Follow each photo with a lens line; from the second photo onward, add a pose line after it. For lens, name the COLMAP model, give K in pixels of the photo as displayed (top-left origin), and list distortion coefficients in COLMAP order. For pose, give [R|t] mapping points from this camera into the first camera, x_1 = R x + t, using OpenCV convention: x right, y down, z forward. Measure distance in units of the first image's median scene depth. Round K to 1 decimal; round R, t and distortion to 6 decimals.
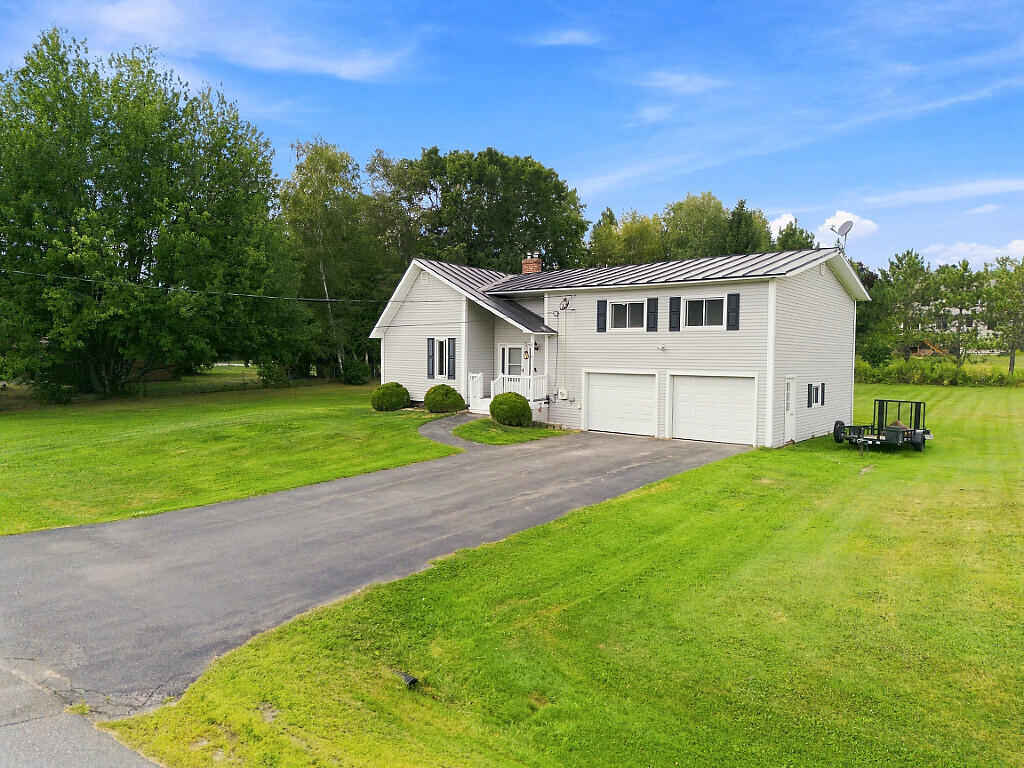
lens RADIAL K [[726.0, 0, 489.3], [0, 726.0, 392.9], [0, 0, 1]] dist [0.055845, -0.052587]
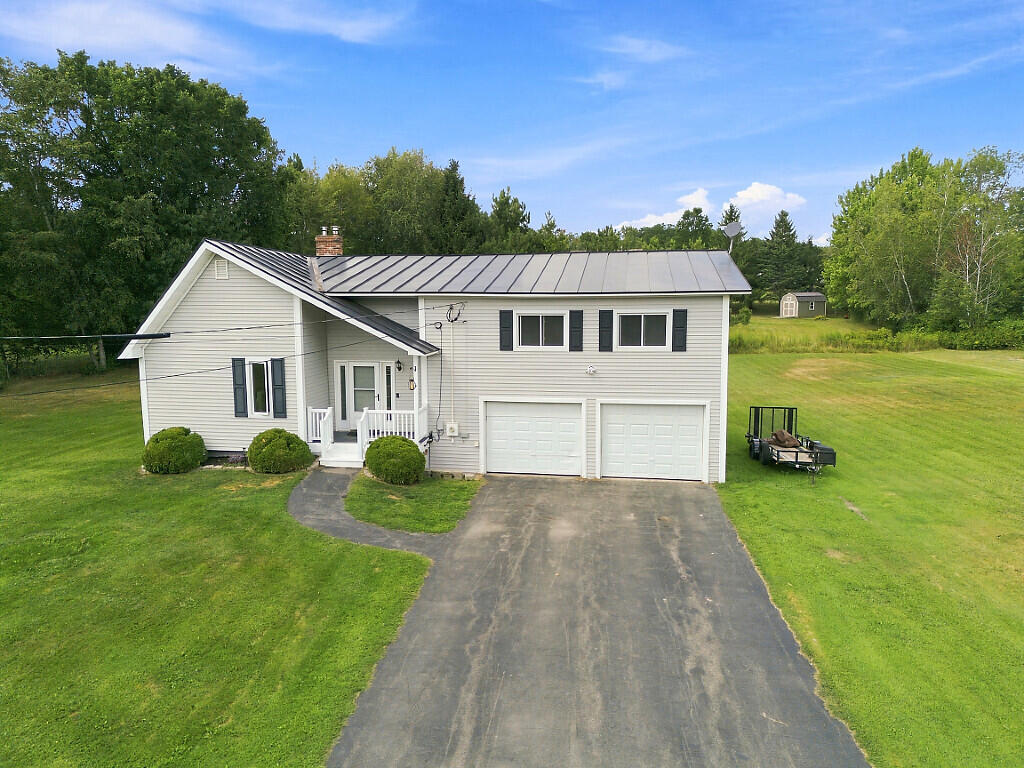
lens RADIAL K [[726.0, 0, 512.8], [0, 726.0, 382.1], [0, 0, 1]] dist [0.055845, -0.052587]
pose [[0.855831, -0.072871, 0.512097, -0.239081], [0.041211, 0.996486, 0.072926, -0.104267], [-0.515611, -0.041308, 0.855826, 0.313823]]
